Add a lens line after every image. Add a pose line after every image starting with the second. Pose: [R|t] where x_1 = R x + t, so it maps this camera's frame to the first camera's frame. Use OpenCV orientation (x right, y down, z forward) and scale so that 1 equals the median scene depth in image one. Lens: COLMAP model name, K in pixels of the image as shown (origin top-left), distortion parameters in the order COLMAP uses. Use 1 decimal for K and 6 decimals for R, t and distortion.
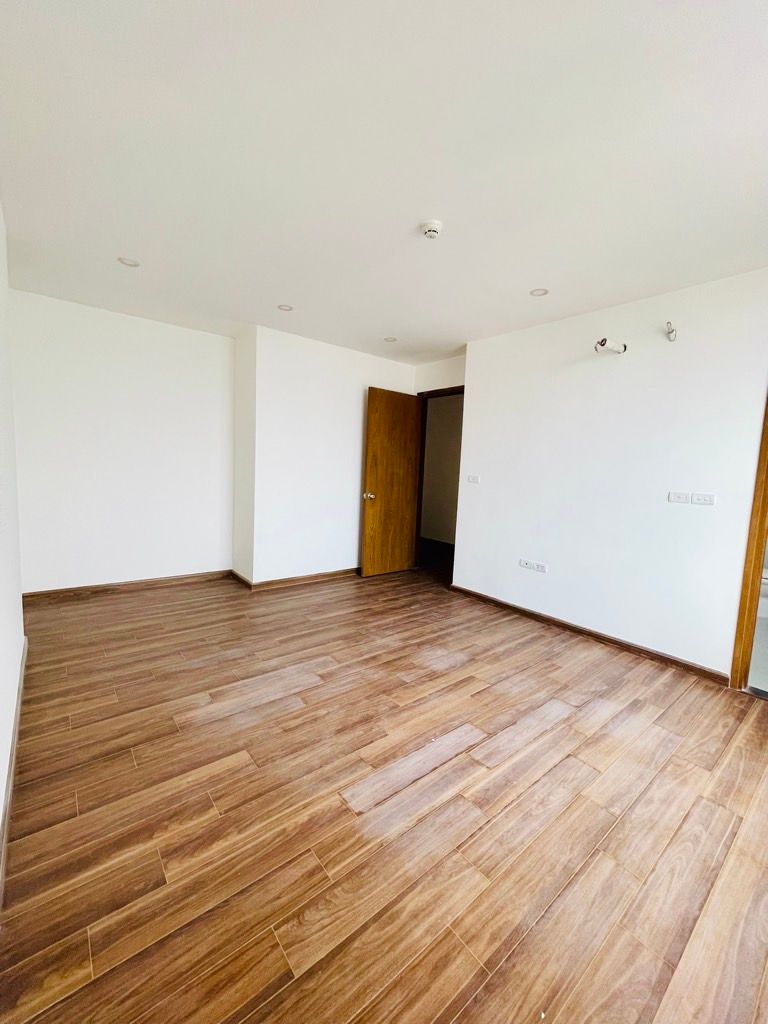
lens RADIAL K [[410.4, 0, 380.4], [0, 410.4, 507.6], [0, 0, 1]] dist [0.001991, -0.001985]
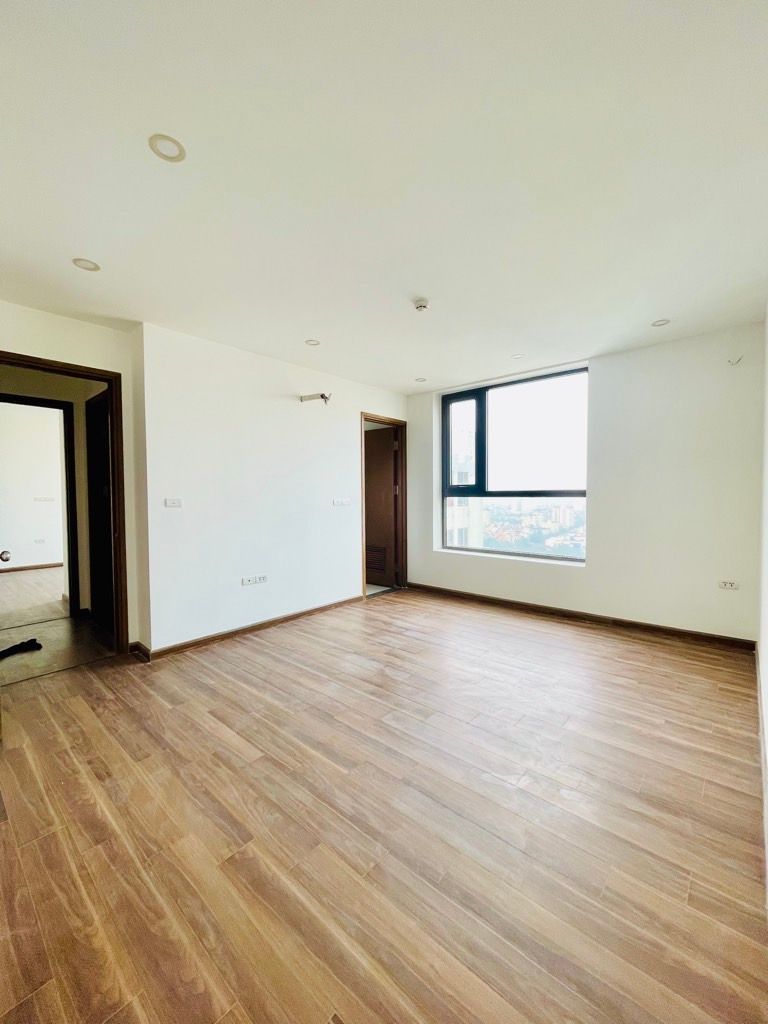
lens RADIAL K [[410.4, 0, 380.7], [0, 410.4, 512.4], [0, 0, 1]] dist [0.001991, -0.001985]
pose [[-0.165738, -0.085635, 0.982445, -0.733619], [0.101775, 0.989418, 0.103412, -0.110455], [-0.980904, 0.117128, -0.155268, 0.877170]]
